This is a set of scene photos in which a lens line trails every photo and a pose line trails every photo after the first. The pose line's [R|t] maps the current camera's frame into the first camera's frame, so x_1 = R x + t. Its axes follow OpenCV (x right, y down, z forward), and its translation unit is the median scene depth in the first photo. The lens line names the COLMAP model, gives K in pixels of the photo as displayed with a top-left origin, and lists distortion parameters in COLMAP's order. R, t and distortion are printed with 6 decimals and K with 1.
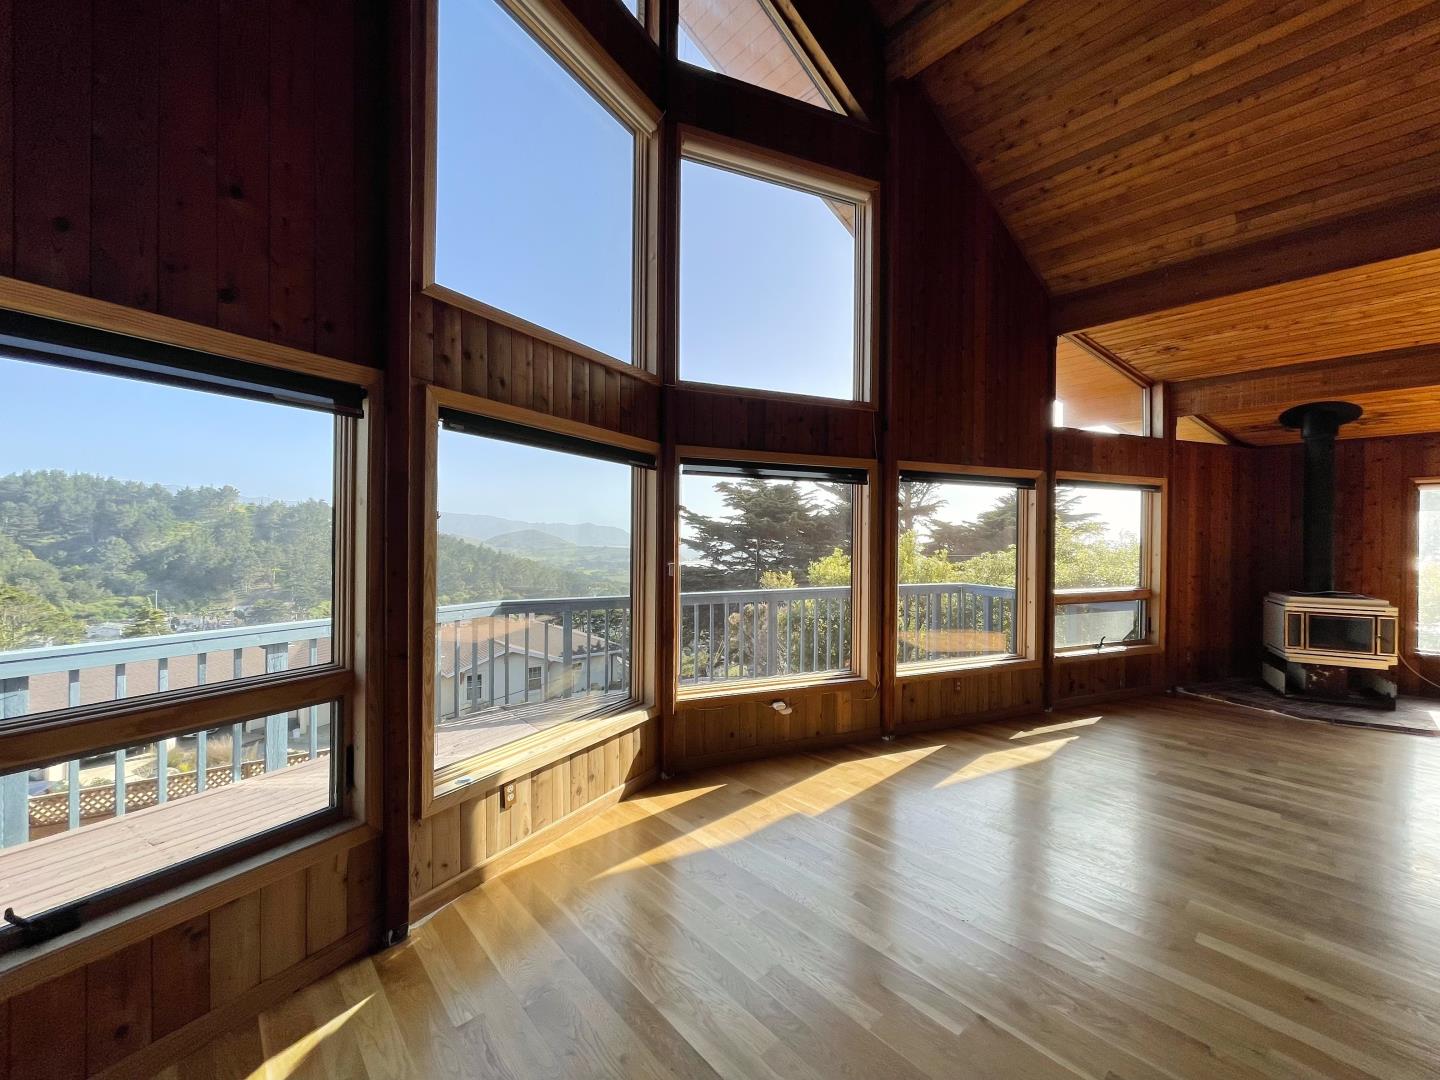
lens RADIAL K [[584.2, 0, 720.0], [0, 584.2, 540.0], [0, 0, 1]] dist [-0.002595, 0.000604]
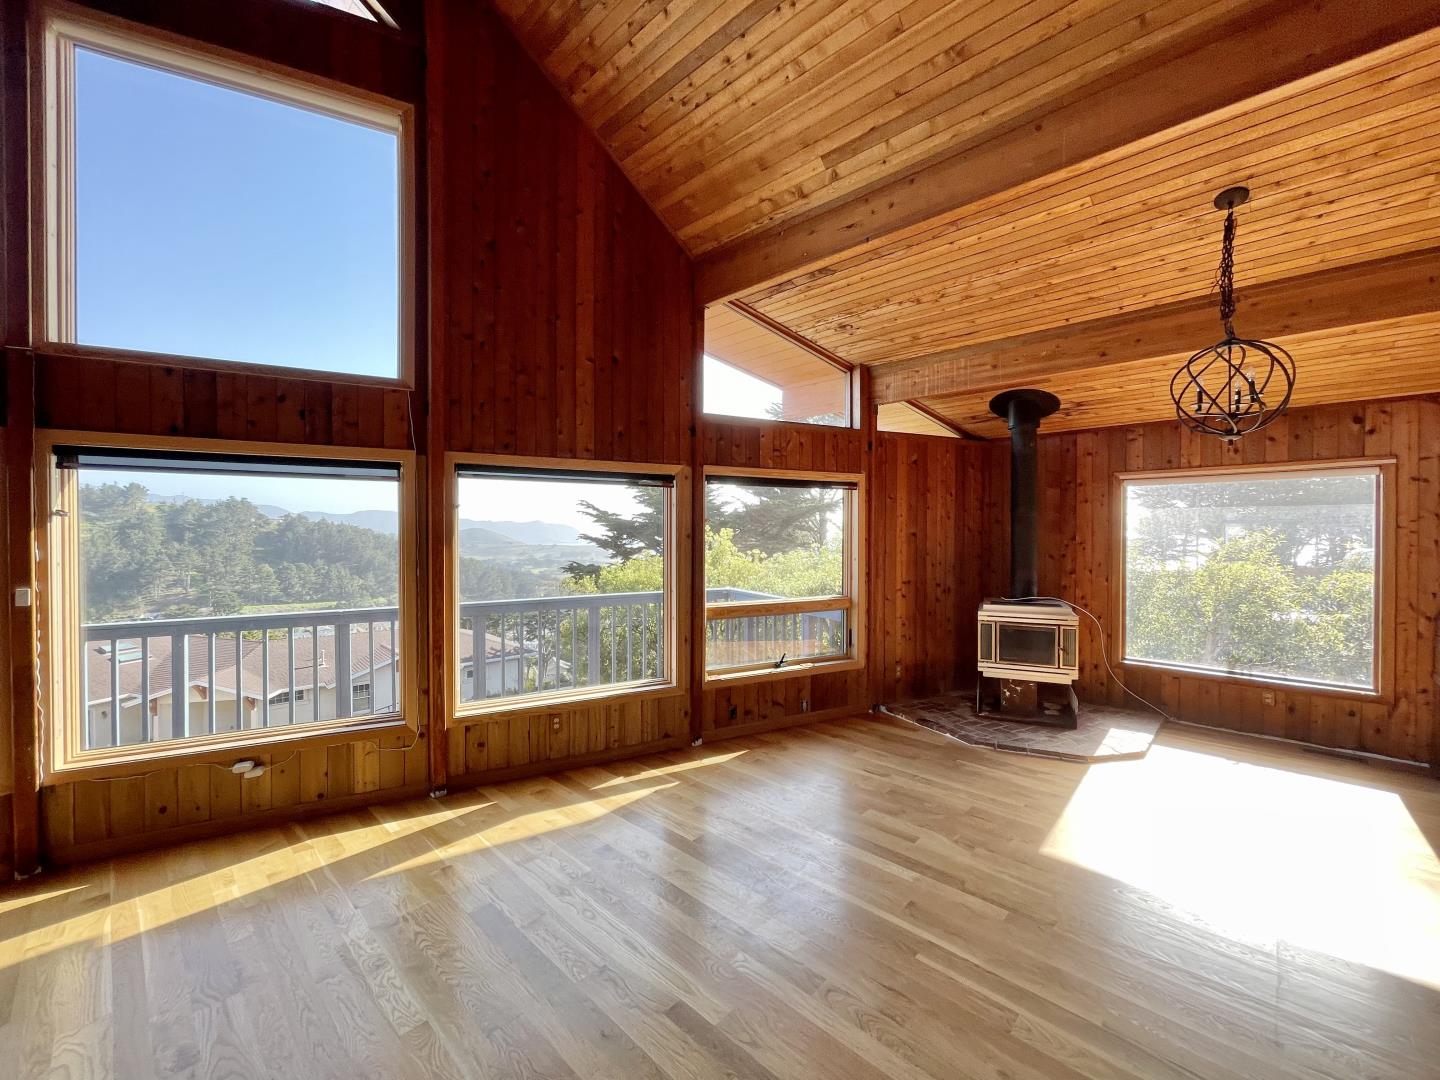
lens RADIAL K [[584.2, 0, 720.0], [0, 584.2, 540.0], [0, 0, 1]] dist [-0.002595, 0.000604]
pose [[0.996609, -0.009755, 0.081703, 0.499994], [0.009283, 0.999938, 0.006144, -0.012583], [-0.081758, -0.005365, 0.996638, 0.131159]]
